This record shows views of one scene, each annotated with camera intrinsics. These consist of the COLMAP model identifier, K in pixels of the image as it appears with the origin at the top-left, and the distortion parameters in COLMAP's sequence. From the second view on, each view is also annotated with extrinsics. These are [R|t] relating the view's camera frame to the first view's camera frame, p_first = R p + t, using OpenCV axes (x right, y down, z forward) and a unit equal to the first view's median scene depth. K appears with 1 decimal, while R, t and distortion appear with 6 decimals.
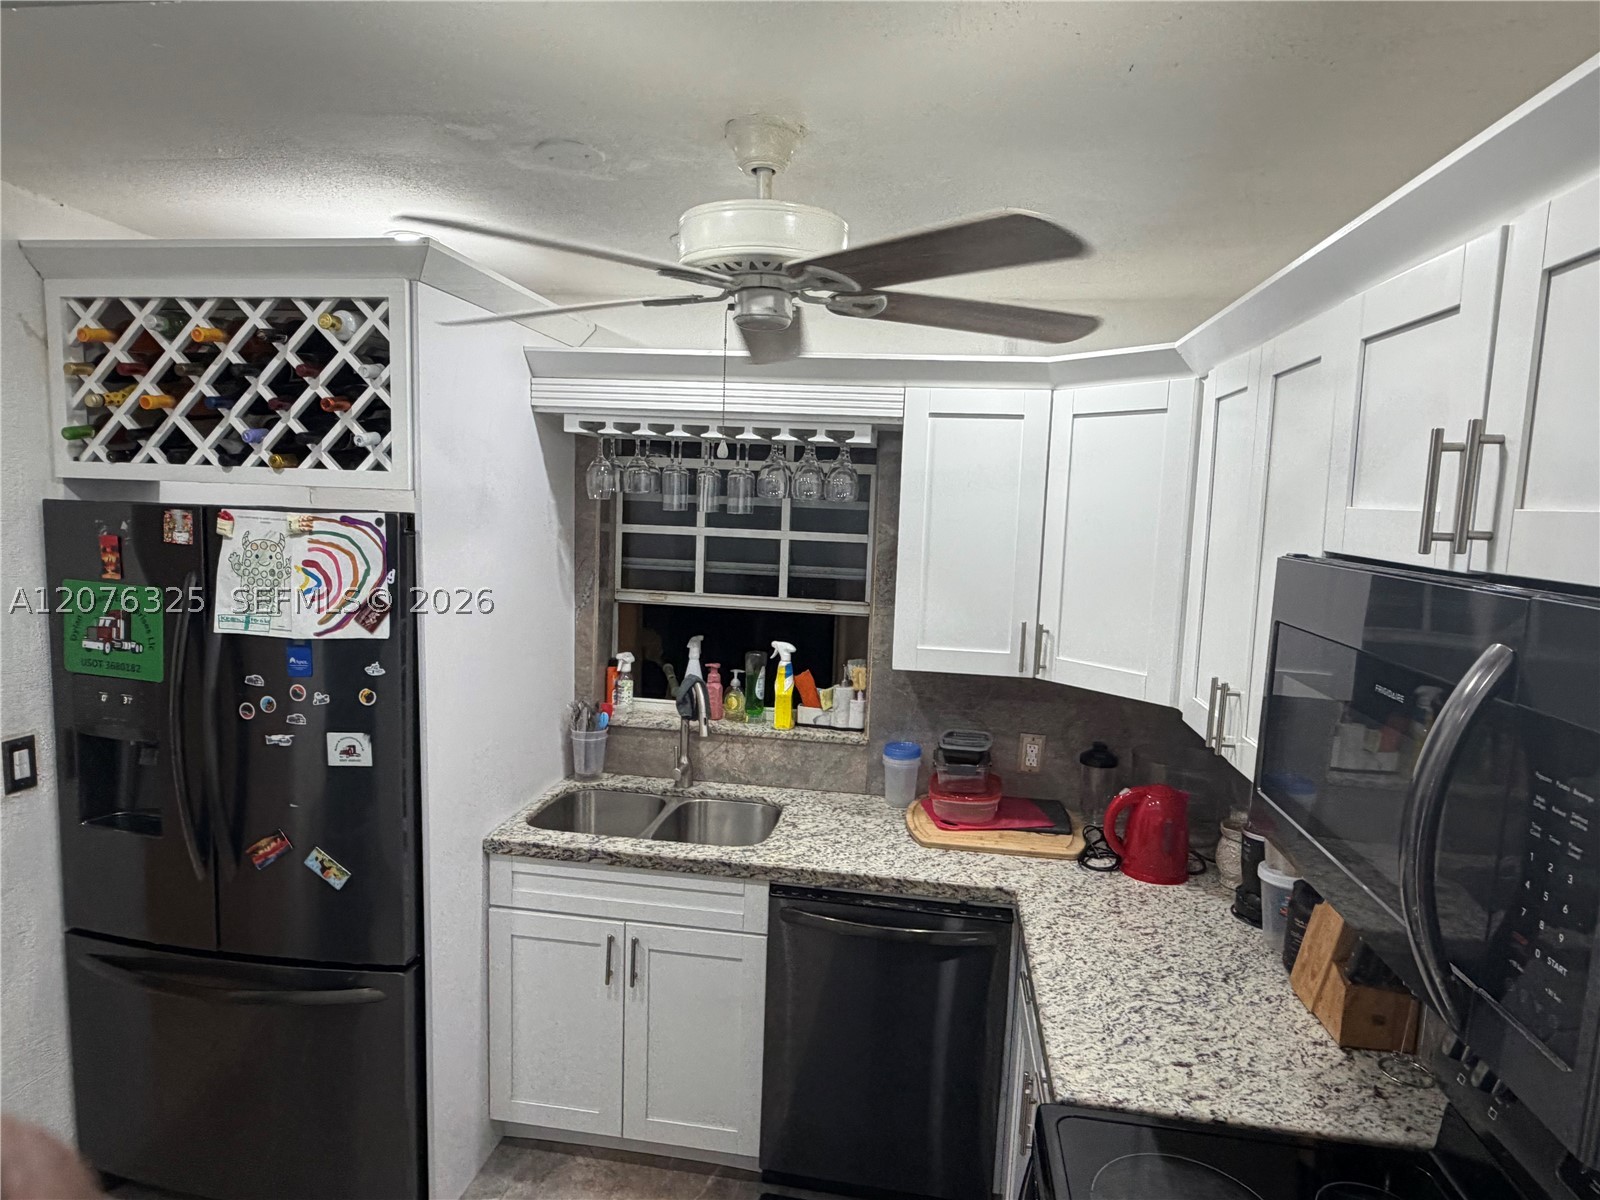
lens RADIAL K [[927.0, 0, 795.8], [0, 927.0, 600.6], [0, 0, 1]] dist [0.003177, 0.000340]
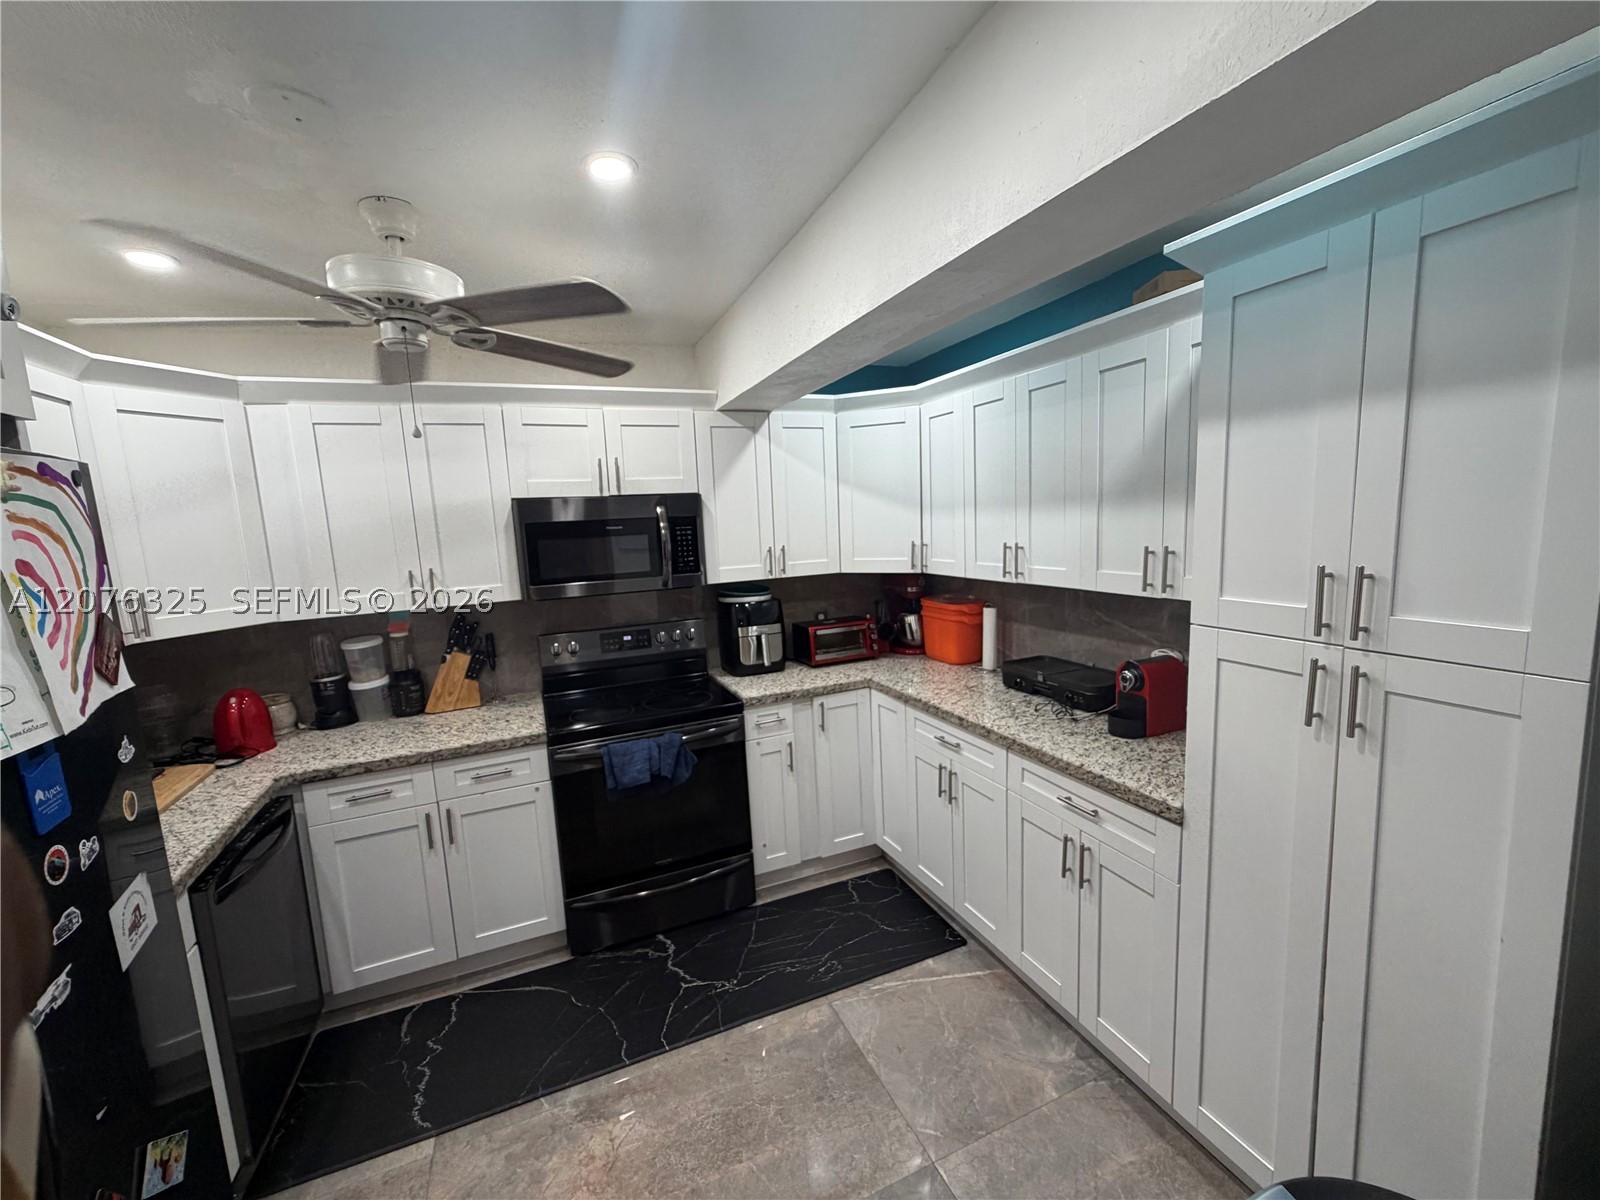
lens RADIAL K [[640.6, 0, 796.2], [0, 640.6, 600.3], [0, 0, 1]] dist [0.010235, -0.000010]
pose [[-0.528332, -0.122588, 0.840141, -0.977762], [0.125015, 0.967504, 0.219790, -0.046873], [-0.839783, 0.221153, -0.495838, 0.843335]]
